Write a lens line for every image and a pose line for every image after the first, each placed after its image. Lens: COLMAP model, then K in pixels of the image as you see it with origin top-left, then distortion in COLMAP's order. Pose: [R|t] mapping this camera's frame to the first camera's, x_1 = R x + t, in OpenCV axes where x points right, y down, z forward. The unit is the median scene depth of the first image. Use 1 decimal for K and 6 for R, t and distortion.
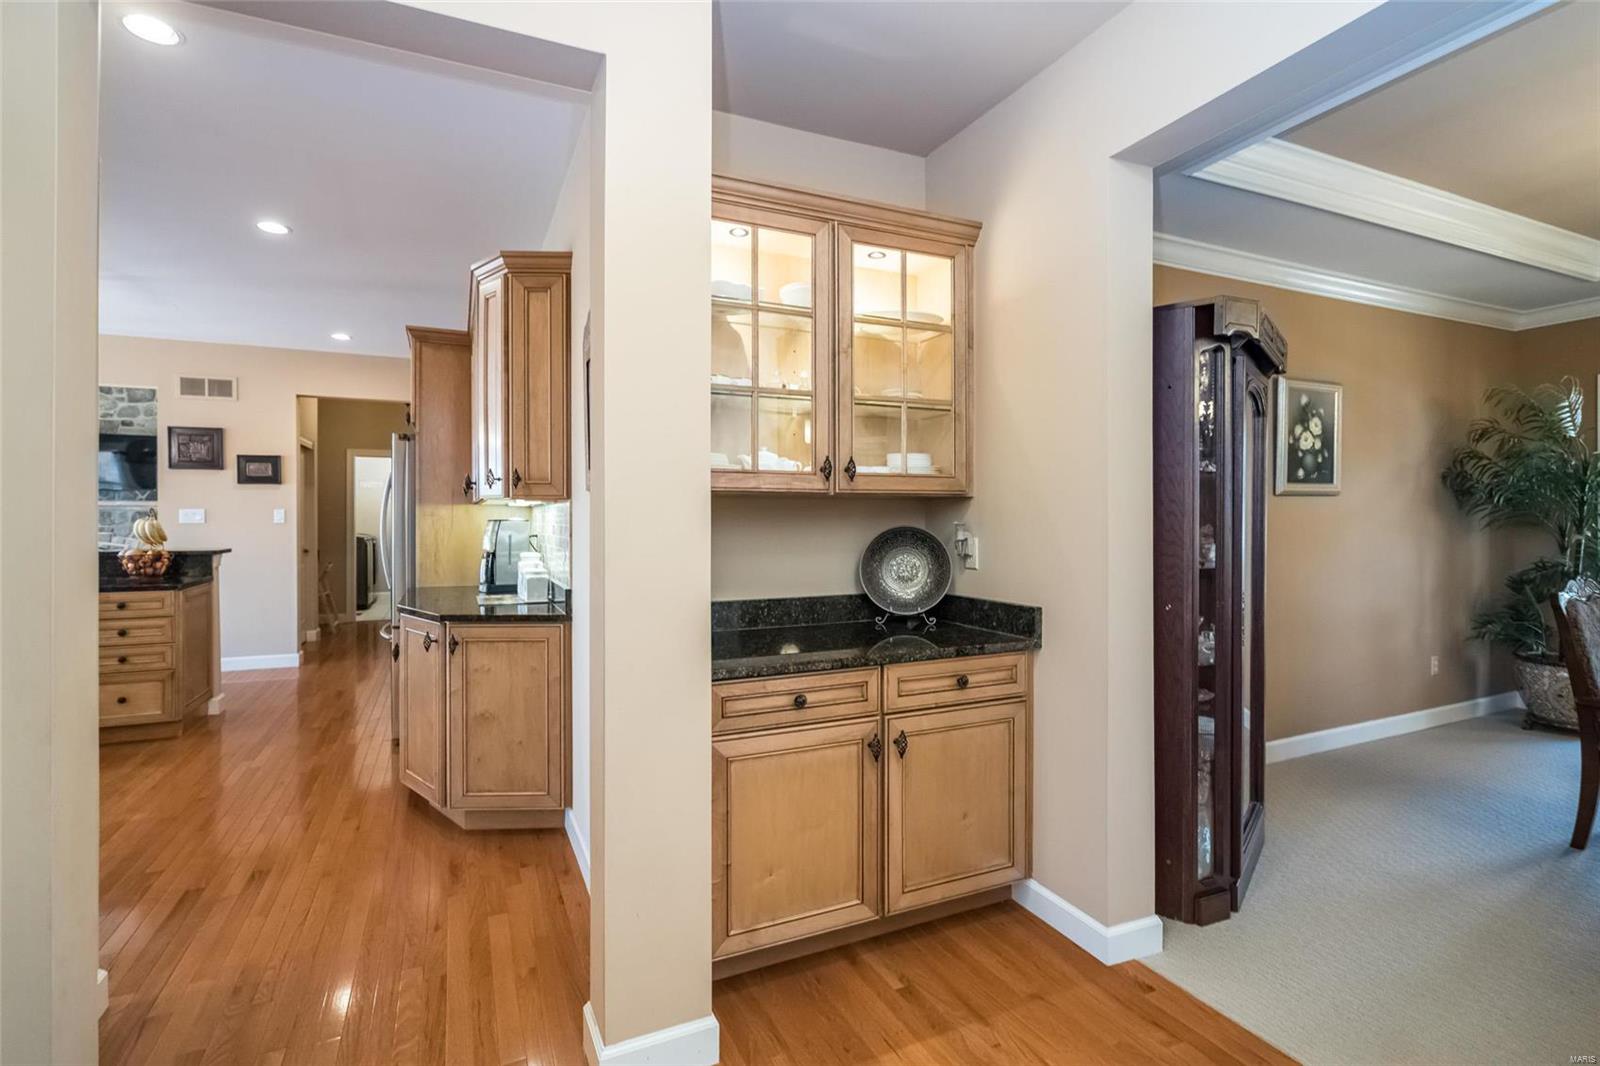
lens RADIAL K [[733.6, 0, 792.5], [0, 733.6, 525.5], [0, 0, 1]] dist [-0.006215, 0.001194]
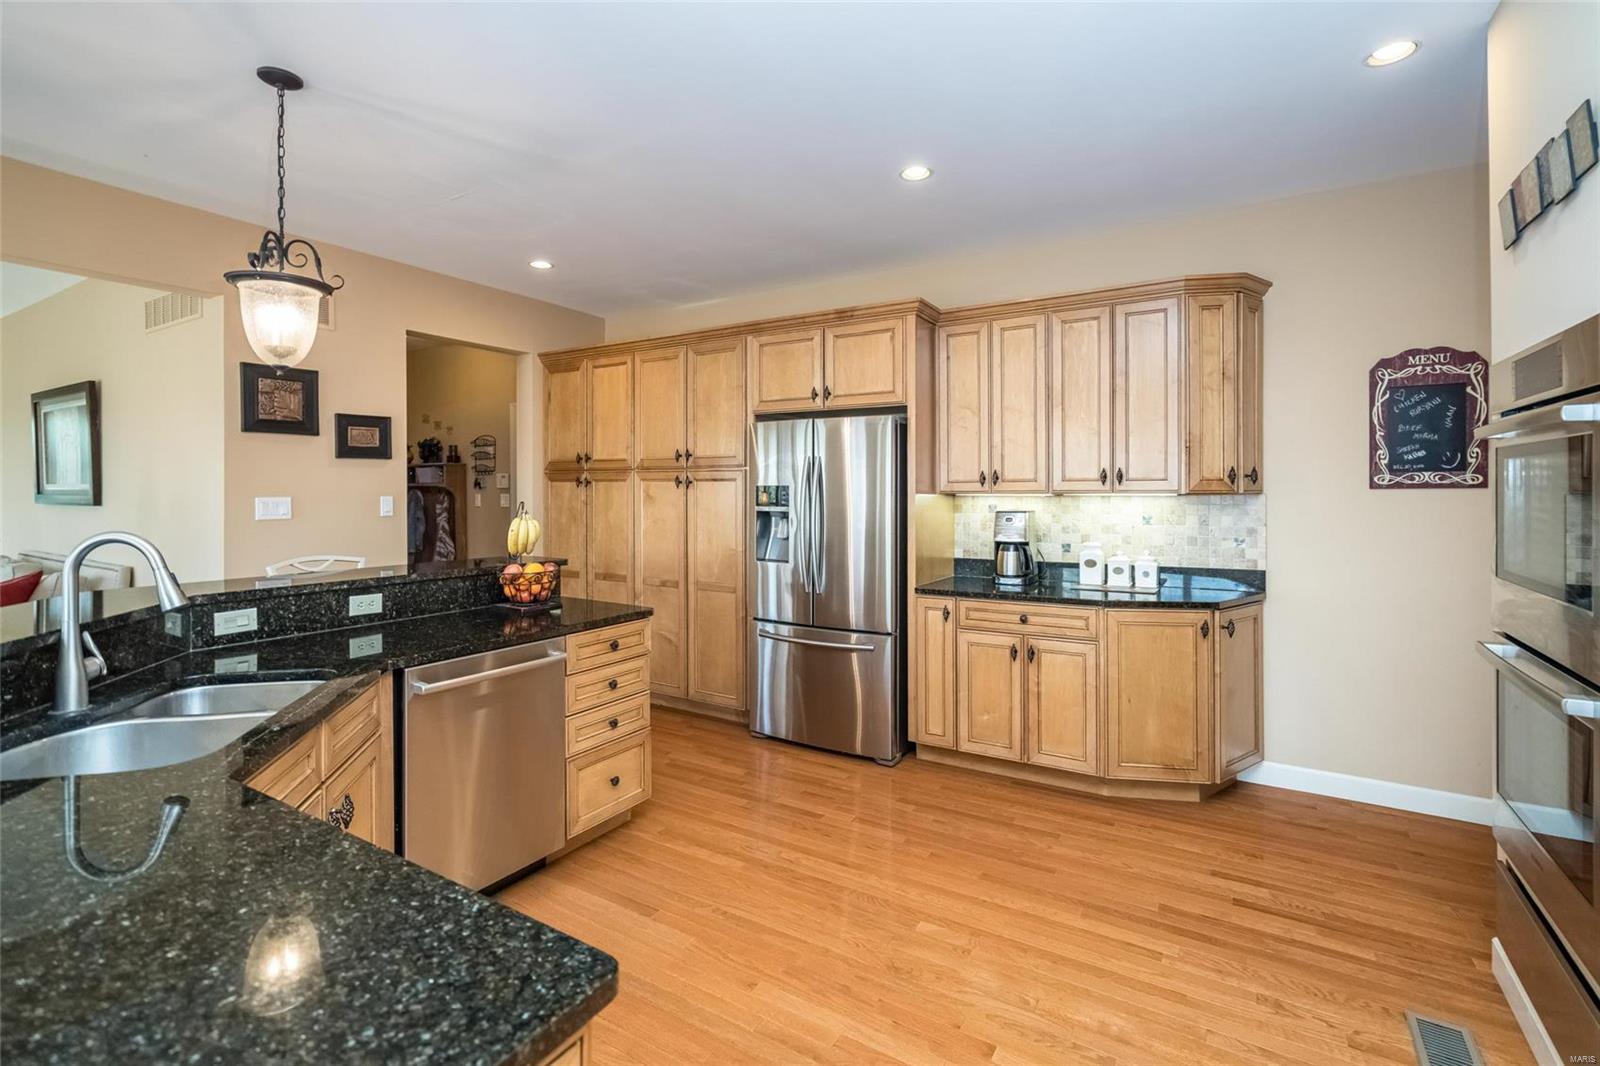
lens RADIAL K [[733.6, 0, 804.8], [0, 733.6, 499.1], [0, 0, 1]] dist [-0.006215, 0.001194]
pose [[0.823589, -0.005851, 0.567157, -0.907958], [0.006523, 0.999978, 0.000844, -0.020550], [-0.567150, 0.003005, 0.823609, 0.257709]]
